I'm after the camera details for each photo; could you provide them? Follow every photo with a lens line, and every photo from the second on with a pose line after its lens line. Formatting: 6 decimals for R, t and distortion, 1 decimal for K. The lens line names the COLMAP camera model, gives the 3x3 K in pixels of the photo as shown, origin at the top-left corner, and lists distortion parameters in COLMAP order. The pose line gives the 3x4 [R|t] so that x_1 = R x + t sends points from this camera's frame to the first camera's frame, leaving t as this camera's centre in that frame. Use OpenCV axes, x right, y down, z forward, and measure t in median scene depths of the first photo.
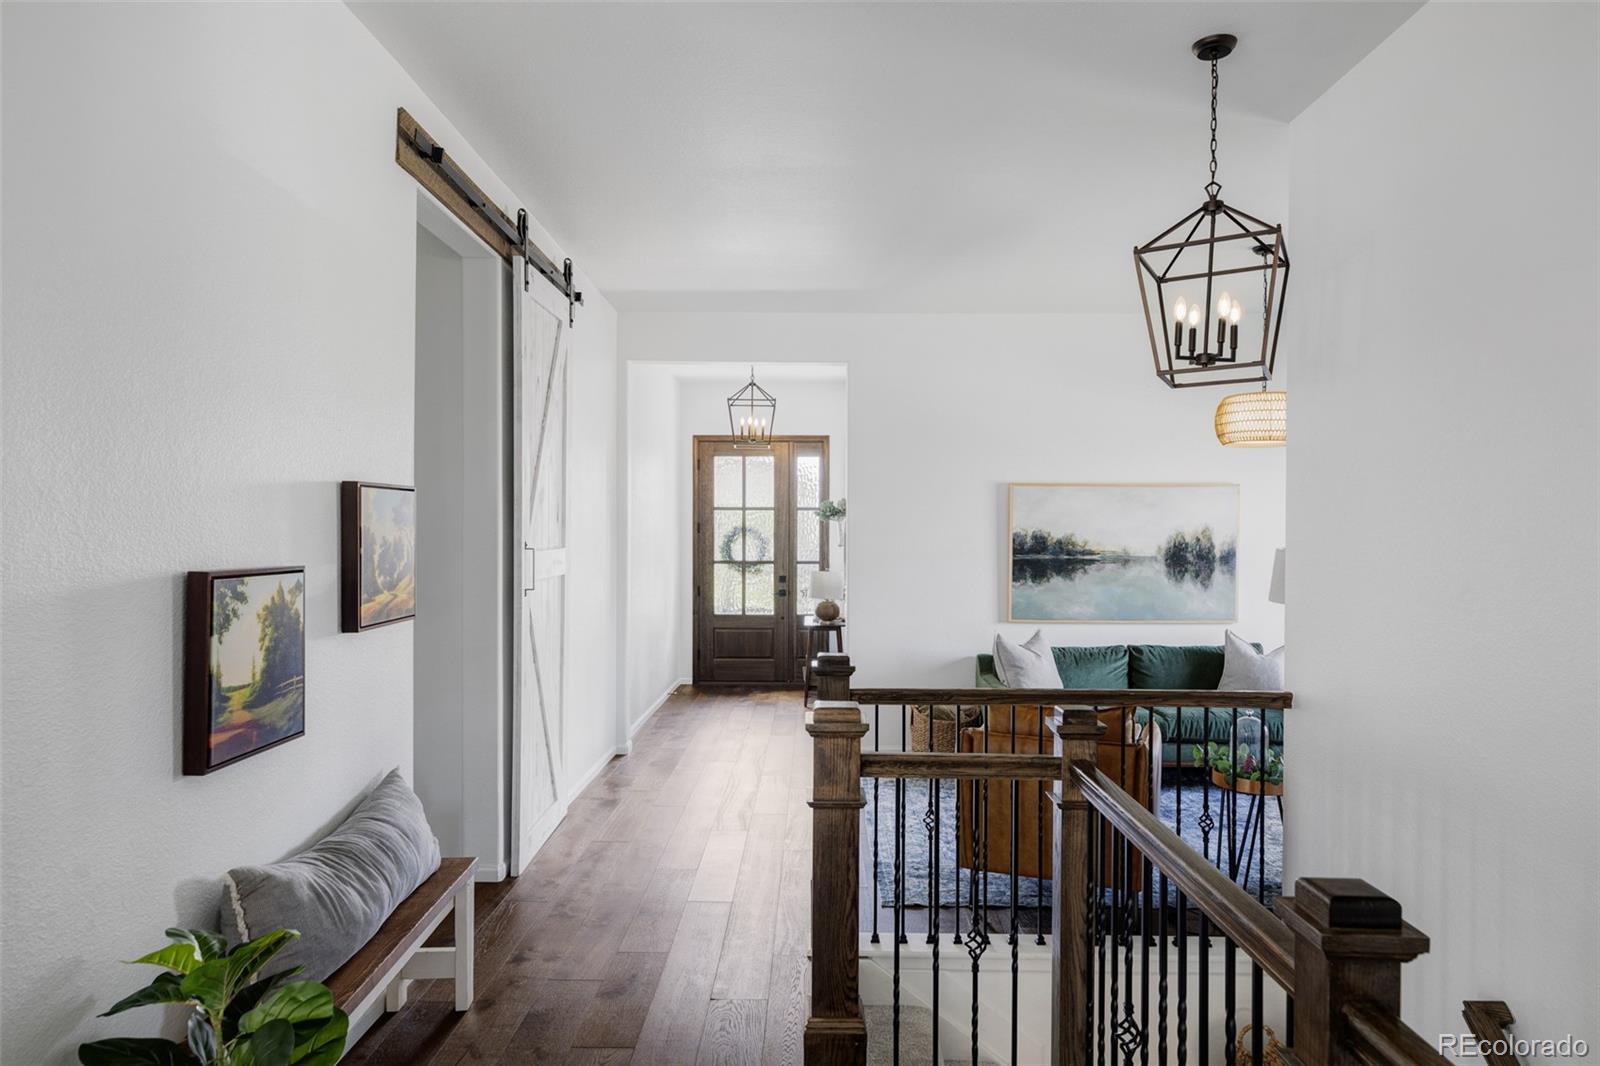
lens RADIAL K [[1119.5, 0, 800.0], [0, 1119.5, 533.0], [0, 0, 1]] dist [0.004796, 0.000371]
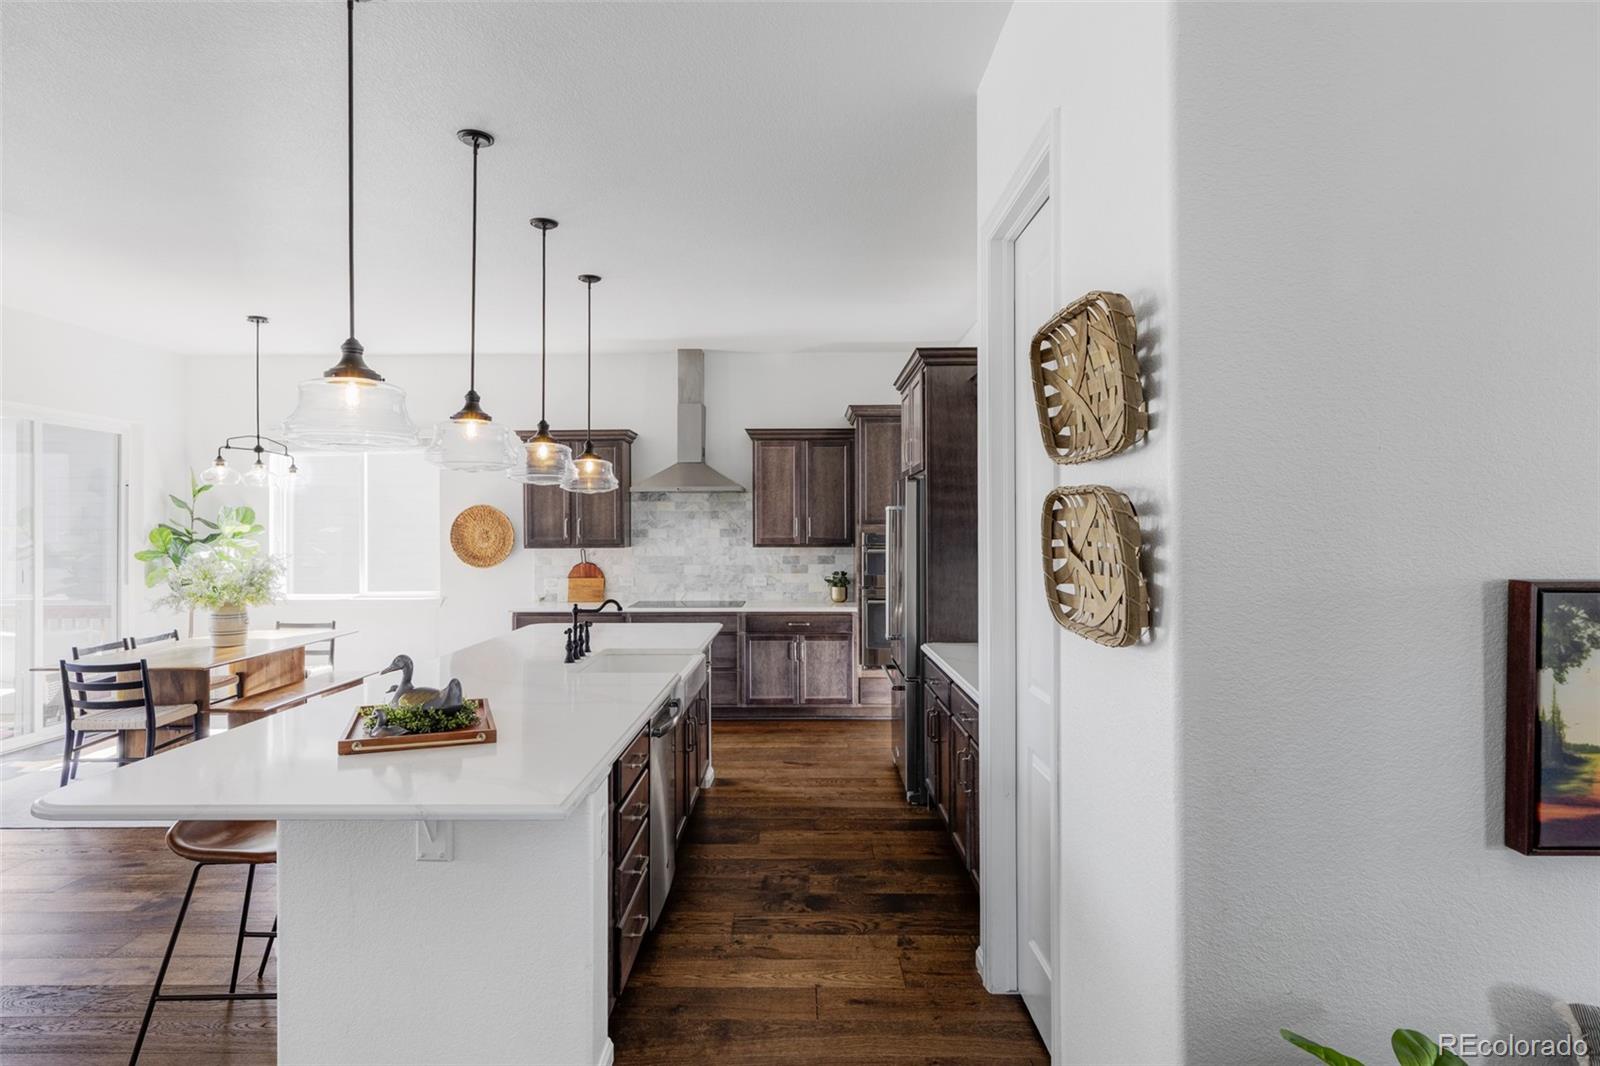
lens RADIAL K [[877.2, 0, 788.2], [0, 877.2, 524.0], [0, 0, 1]] dist [-0.000655, -0.000215]
pose [[-0.028862, -0.008495, -0.999547, 0.017043], [0.005374, 0.999948, -0.008654, -0.000175], [0.999569, -0.005621, -0.028814, 0.141766]]
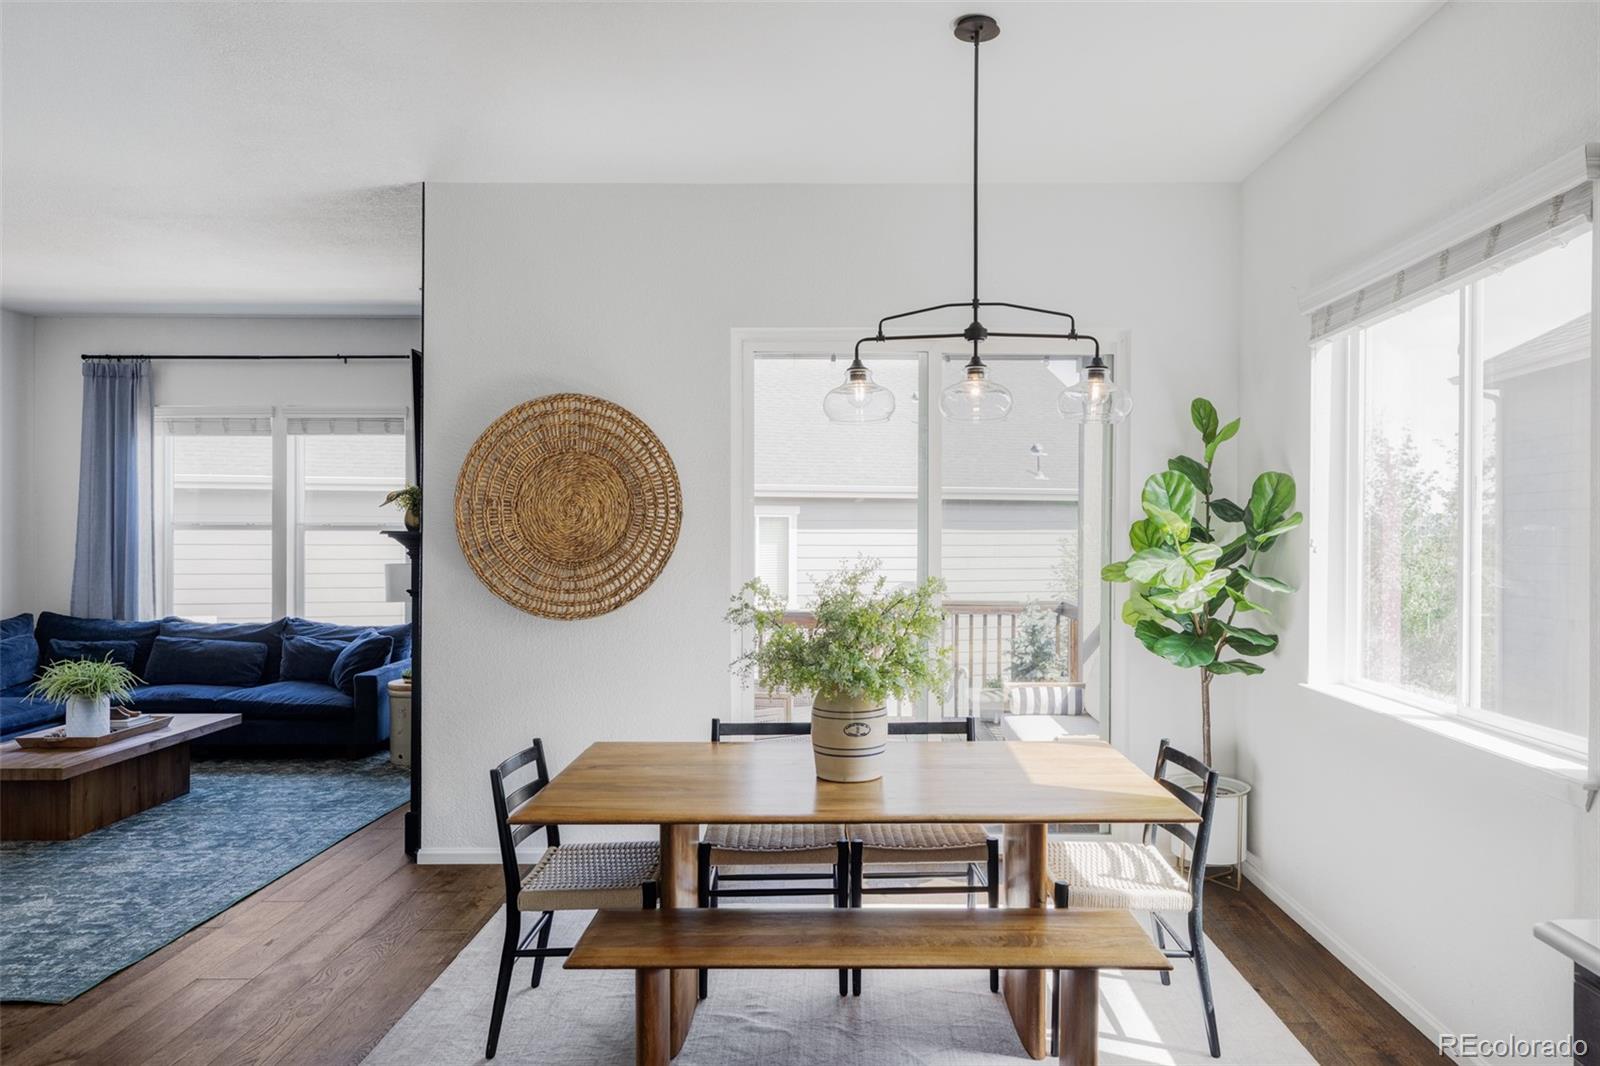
lens RADIAL K [[1040.6, 0, 843.5], [0, 1040.6, 530.1], [0, 0, 1]] dist [0.005379, 0.001630]
pose [[-0.999891, -0.006809, 0.013126, -0.684891], [-0.006781, 0.999975, 0.002192, -0.001753], [-0.013140, 0.002102, -0.999911, 0.045929]]
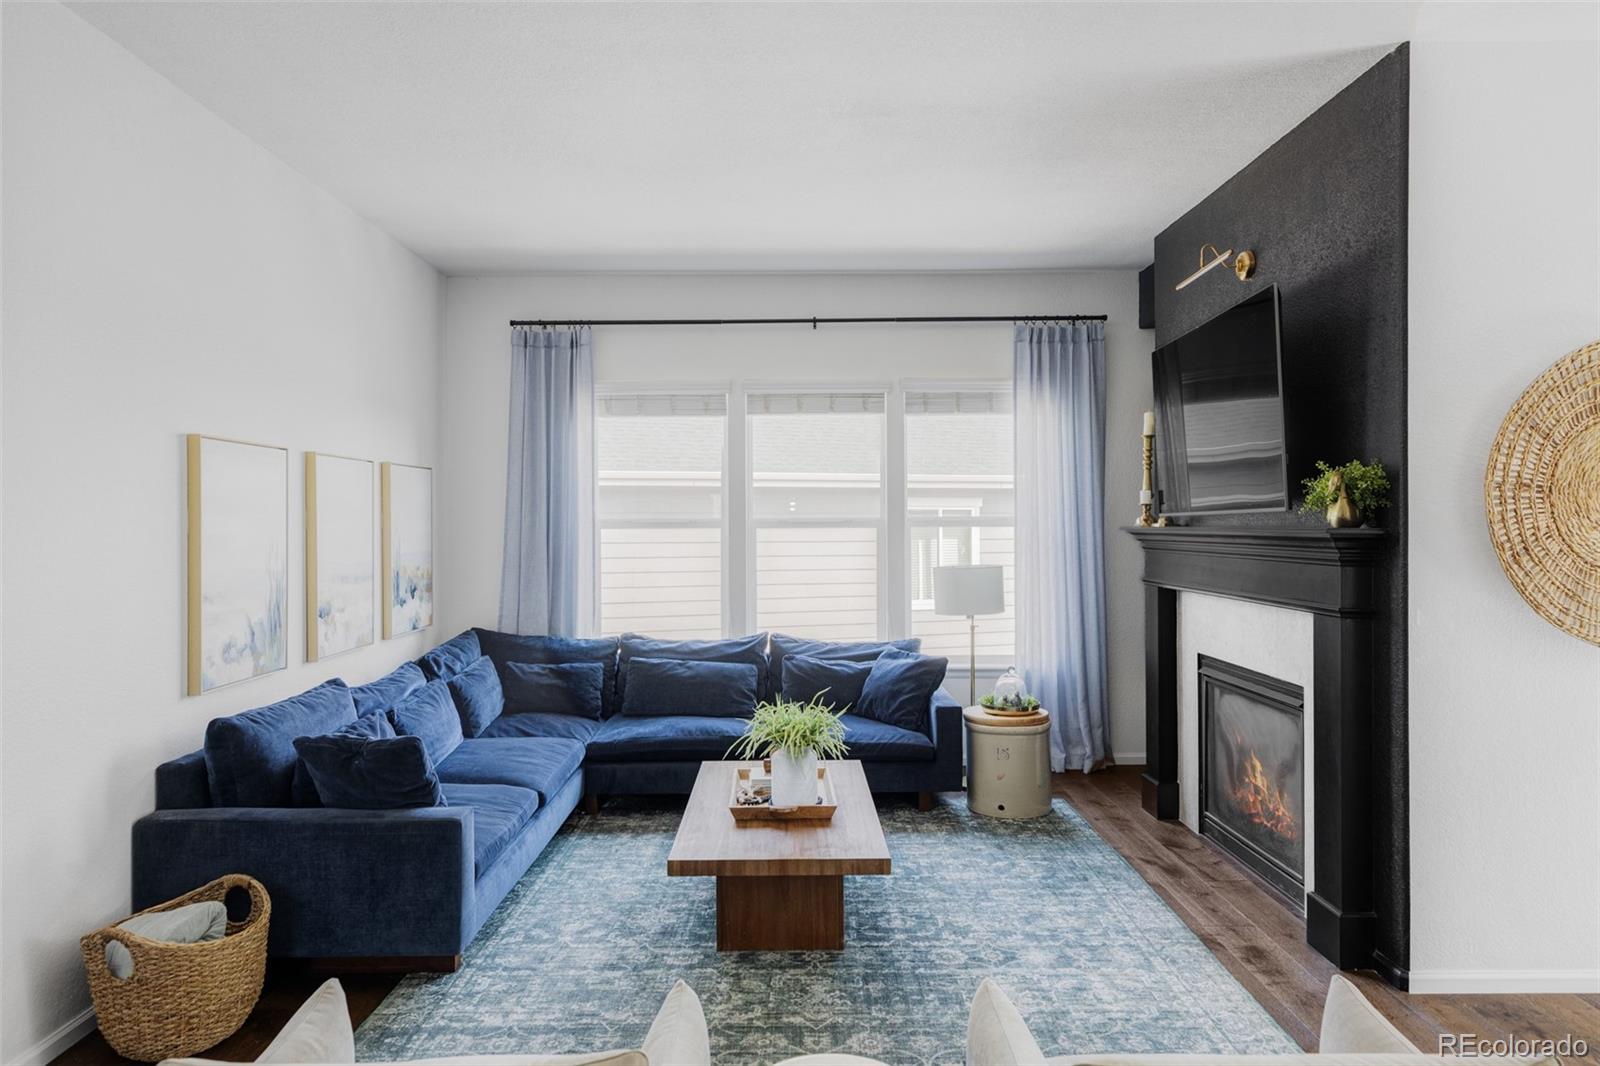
lens RADIAL K [[1021.0, 0, 792.4], [0, 1021.0, 522.2], [0, 0, 1]] dist [0.000992, -0.000683]
pose [[-0.999909, 0.000556, 0.013444, -0.213948], [0.000571, 0.999999, 0.001132, -0.001436], [-0.013444, 0.001140, -0.999909, -0.115490]]
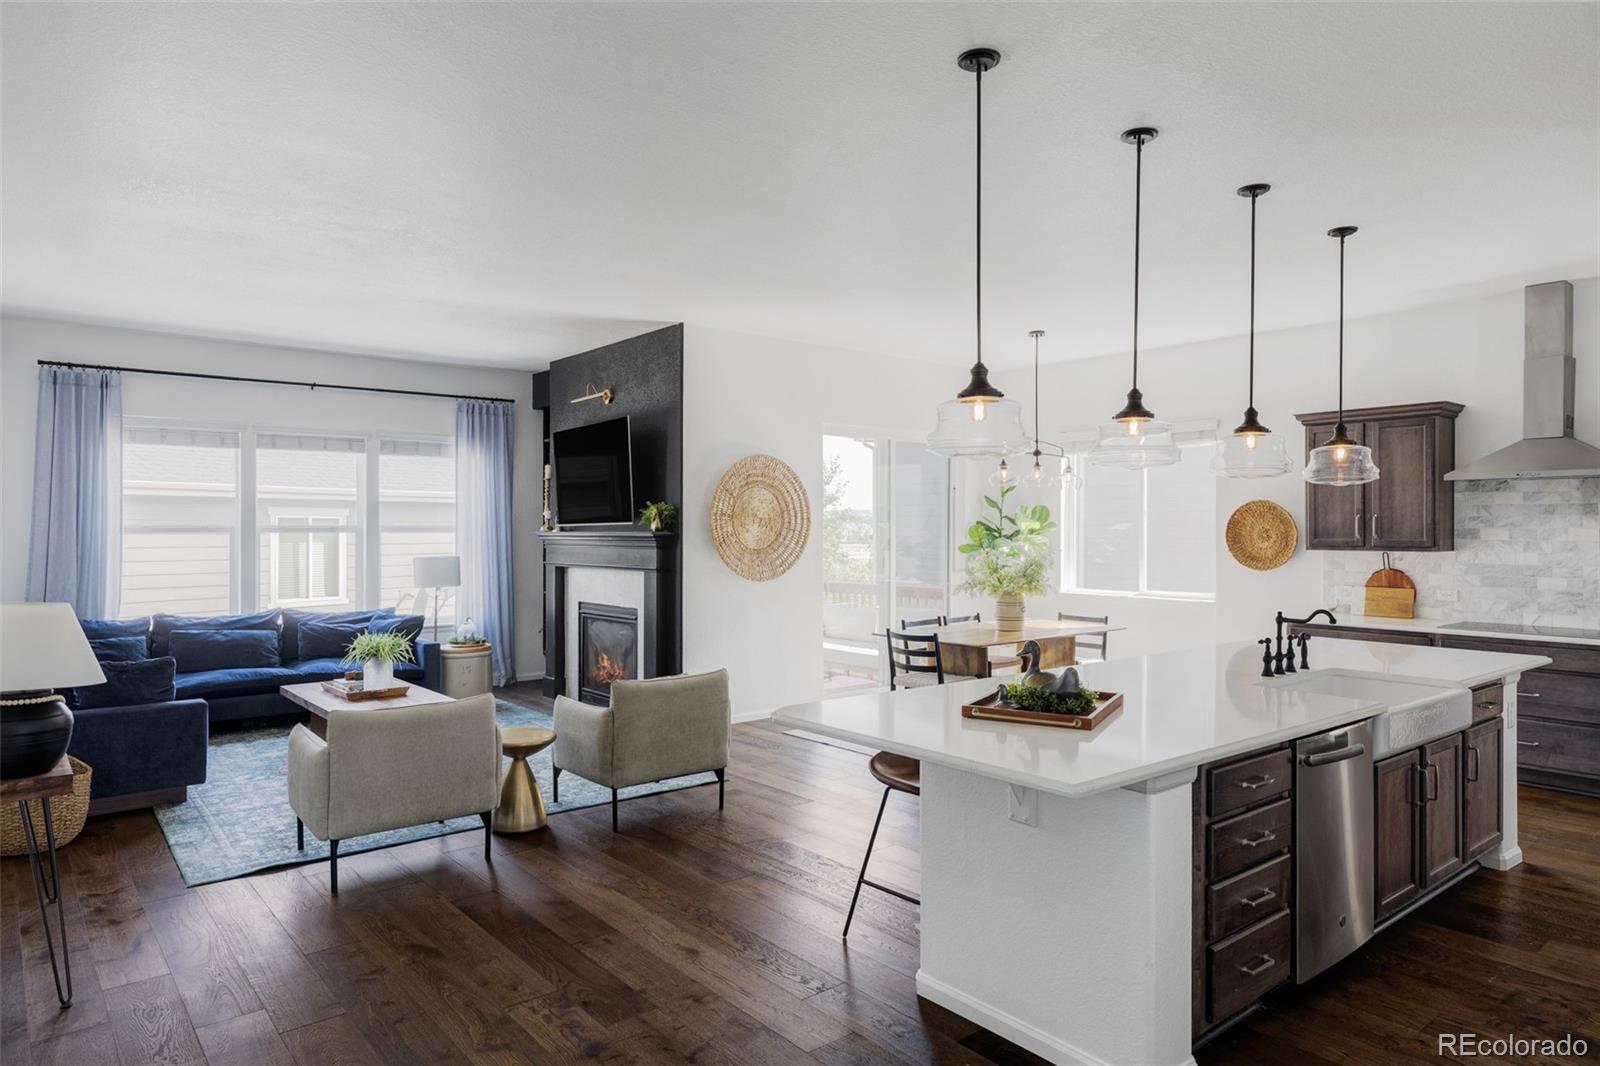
lens RADIAL K [[977.4, 0, 801.6], [0, 977.4, 526.7], [0, 0, 1]] dist [0.009075, -0.000278]
pose [[-0.782180, -0.004723, -0.623035, 0.020206], [-0.003162, 0.999988, -0.003610, -0.000279], [0.623045, -0.000854, -0.782186, 0.245284]]
